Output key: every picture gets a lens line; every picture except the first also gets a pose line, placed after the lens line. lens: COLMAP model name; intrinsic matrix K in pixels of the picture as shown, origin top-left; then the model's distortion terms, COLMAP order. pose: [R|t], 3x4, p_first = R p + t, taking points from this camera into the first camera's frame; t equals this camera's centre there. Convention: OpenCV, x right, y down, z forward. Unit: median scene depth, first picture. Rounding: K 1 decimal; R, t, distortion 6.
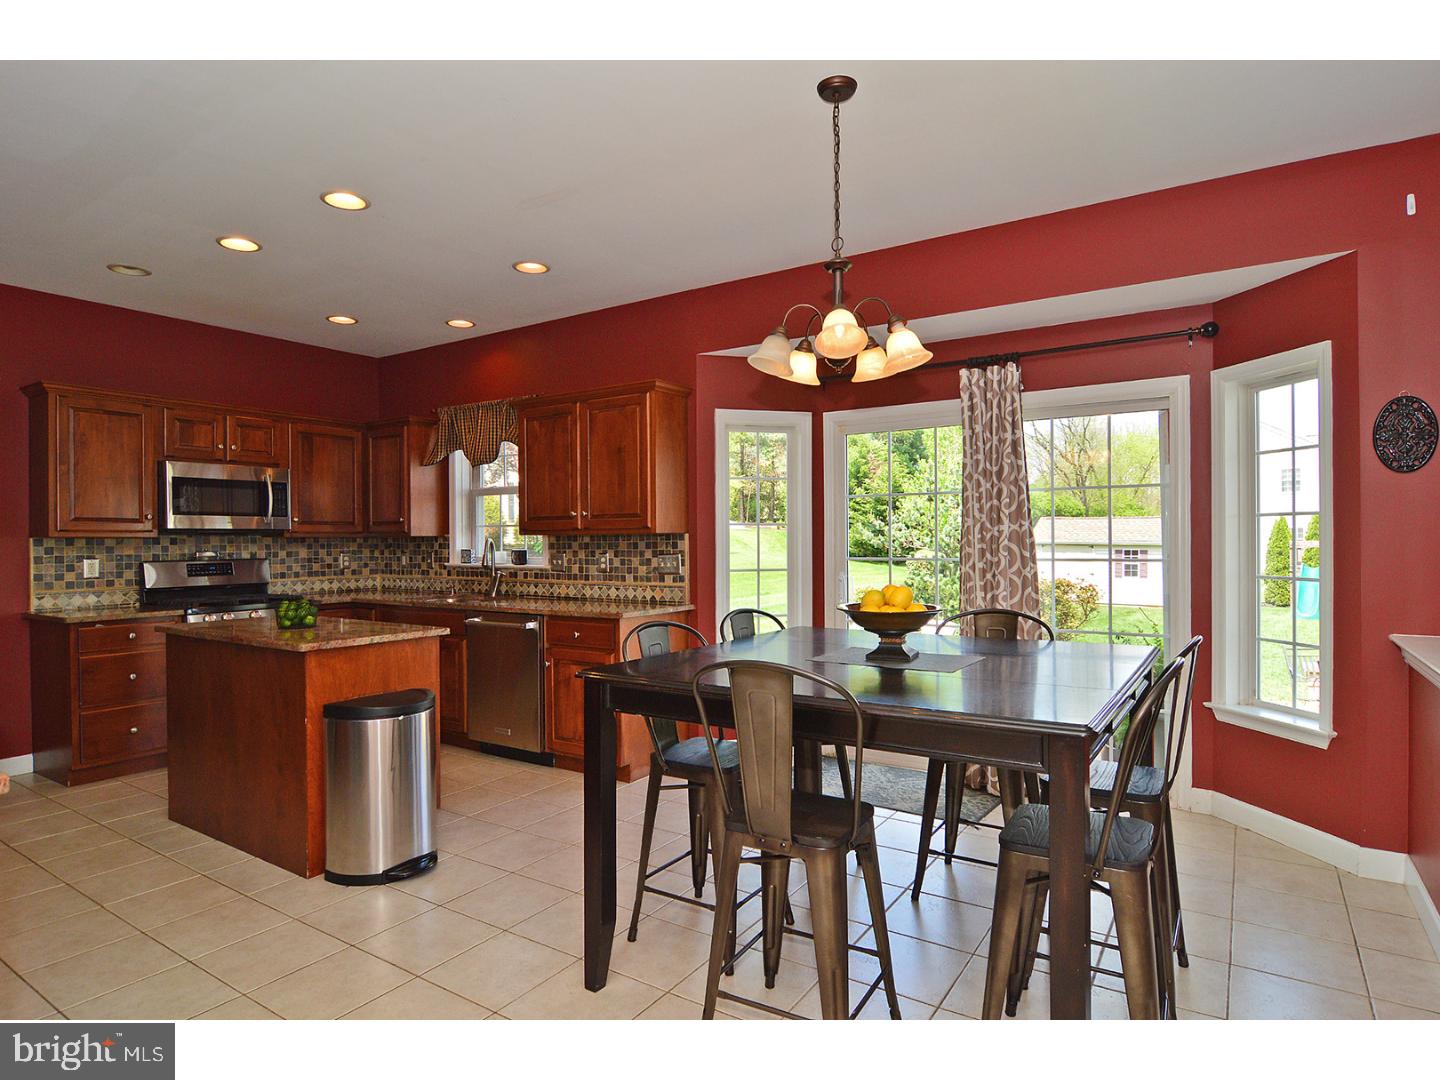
lens RADIAL K [[779.8, 0, 715.6], [0, 779.8, 539.2], [0, 0, 1]] dist [-0.009138, -0.002167]
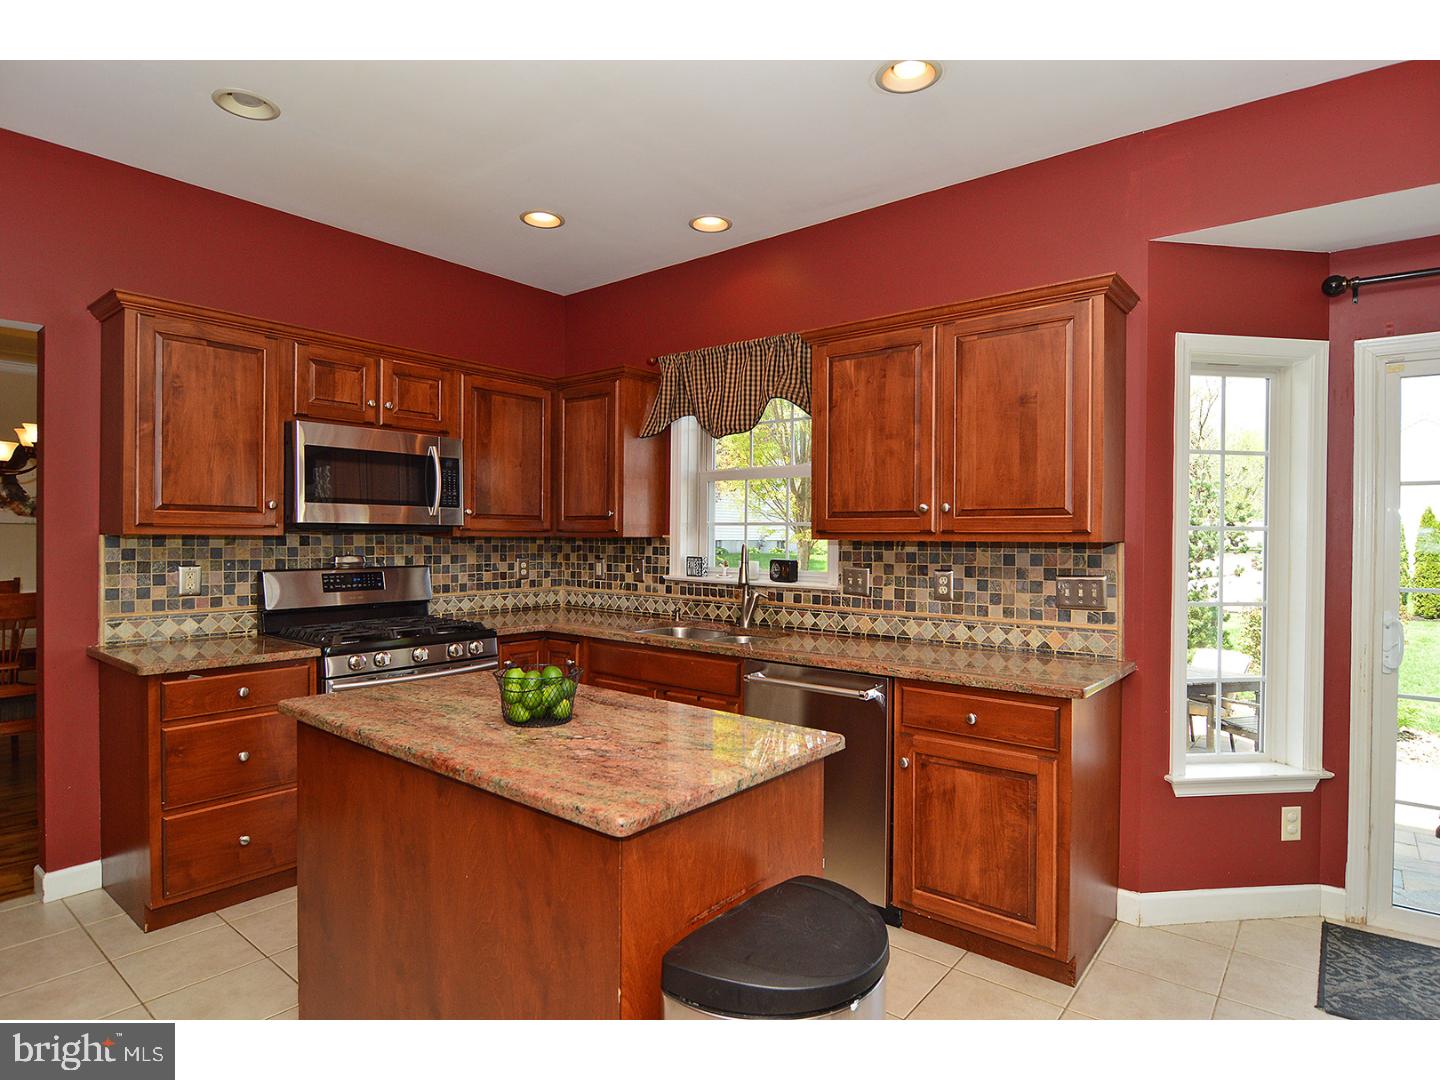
lens RADIAL K [[779.8, 0, 733.5], [0, 779.8, 535.9], [0, 0, 1]] dist [-0.009138, -0.002167]
pose [[0.995426, 0.014488, -0.094426, -0.257896], [-0.014408, 0.999895, 0.001535, -0.008374], [0.094439, -0.000168, 0.995531, 0.353785]]
